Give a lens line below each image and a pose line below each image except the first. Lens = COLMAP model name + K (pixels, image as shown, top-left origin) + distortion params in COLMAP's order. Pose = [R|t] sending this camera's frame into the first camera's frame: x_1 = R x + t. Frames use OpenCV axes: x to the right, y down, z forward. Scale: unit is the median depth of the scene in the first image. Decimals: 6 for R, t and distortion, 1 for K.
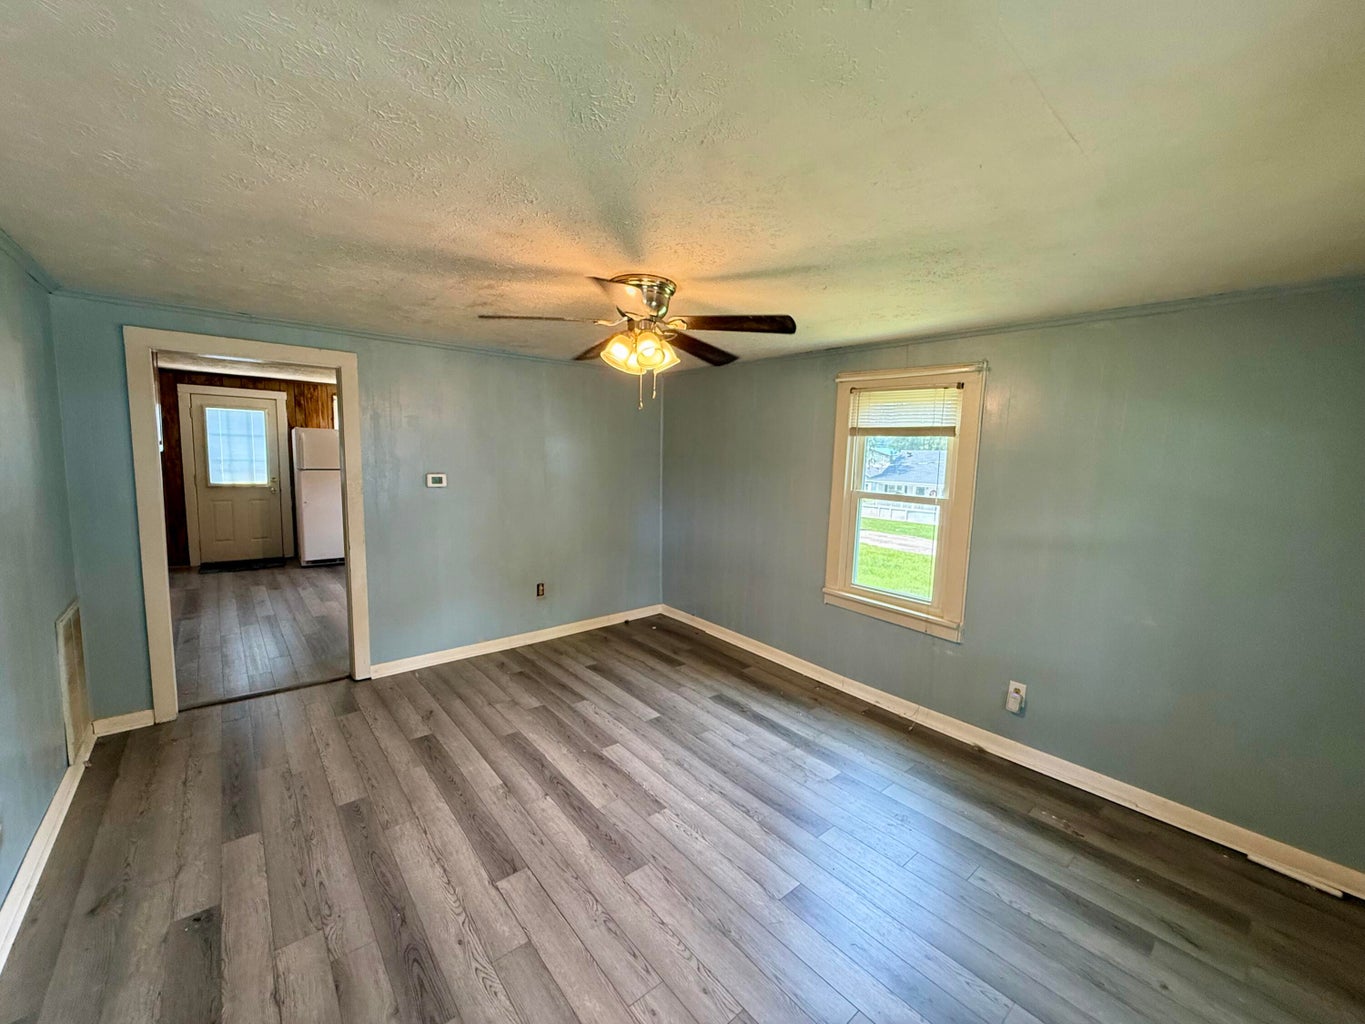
lens RADIAL K [[548.3, 0, 682.5], [0, 548.3, 512.0], [0, 0, 1]] dist [-0.000806, -0.000260]
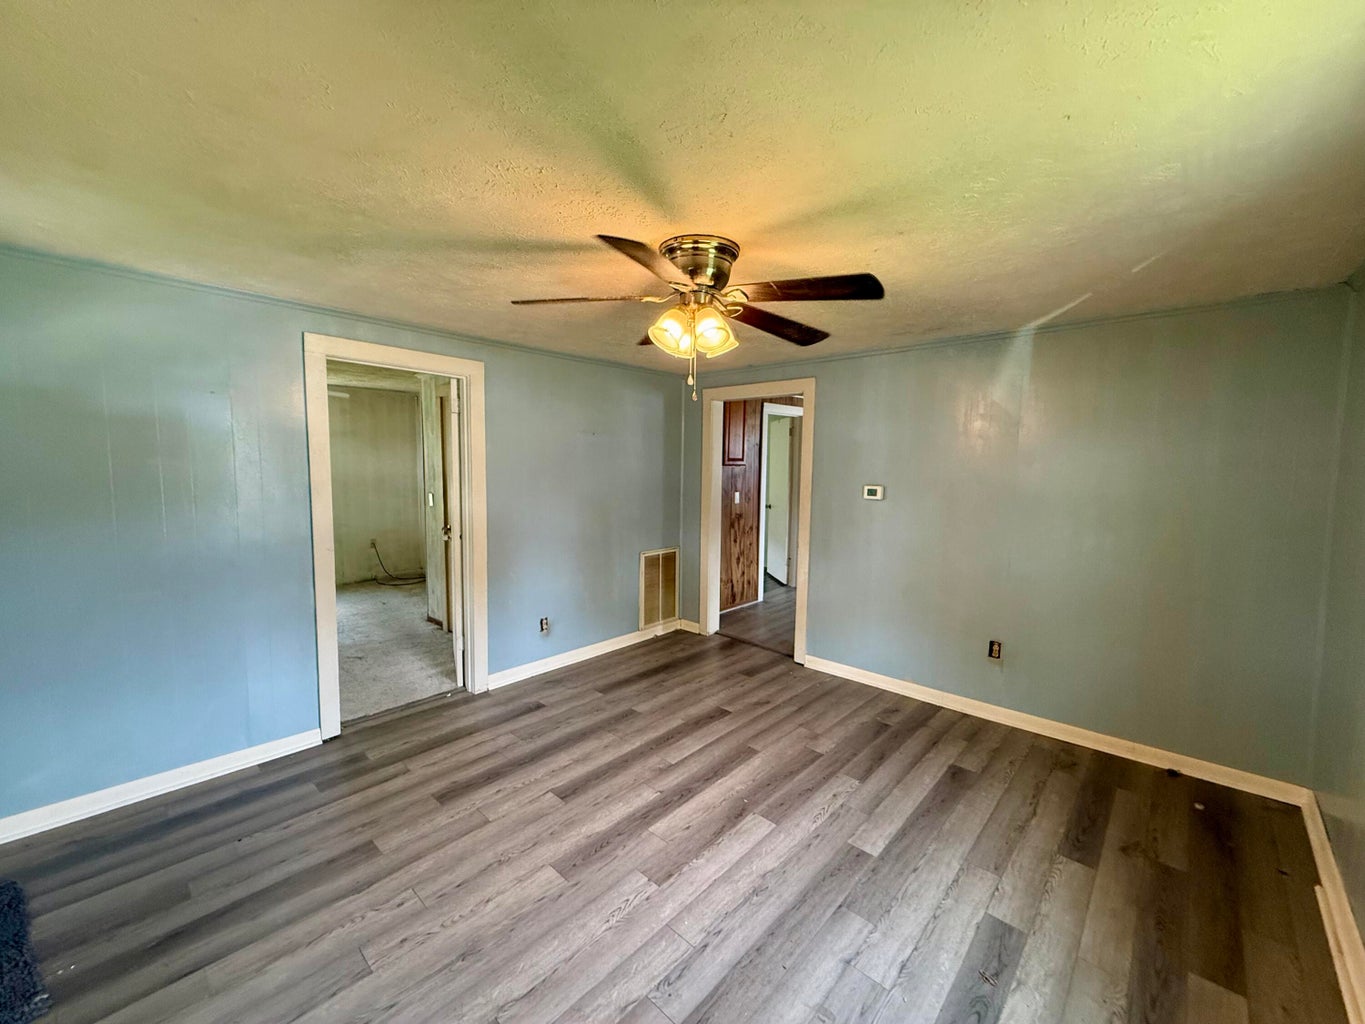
lens RADIAL K [[547.2, 0, 677.7], [0, 547.2, 517.0], [0, 0, 1]] dist [0.000034, -0.000130]
pose [[0.111821, 0.076008, -0.990817, 0.596933], [-0.114312, 0.991435, 0.063154, -0.046588], [0.987132, 0.106201, 0.119552, 0.706727]]
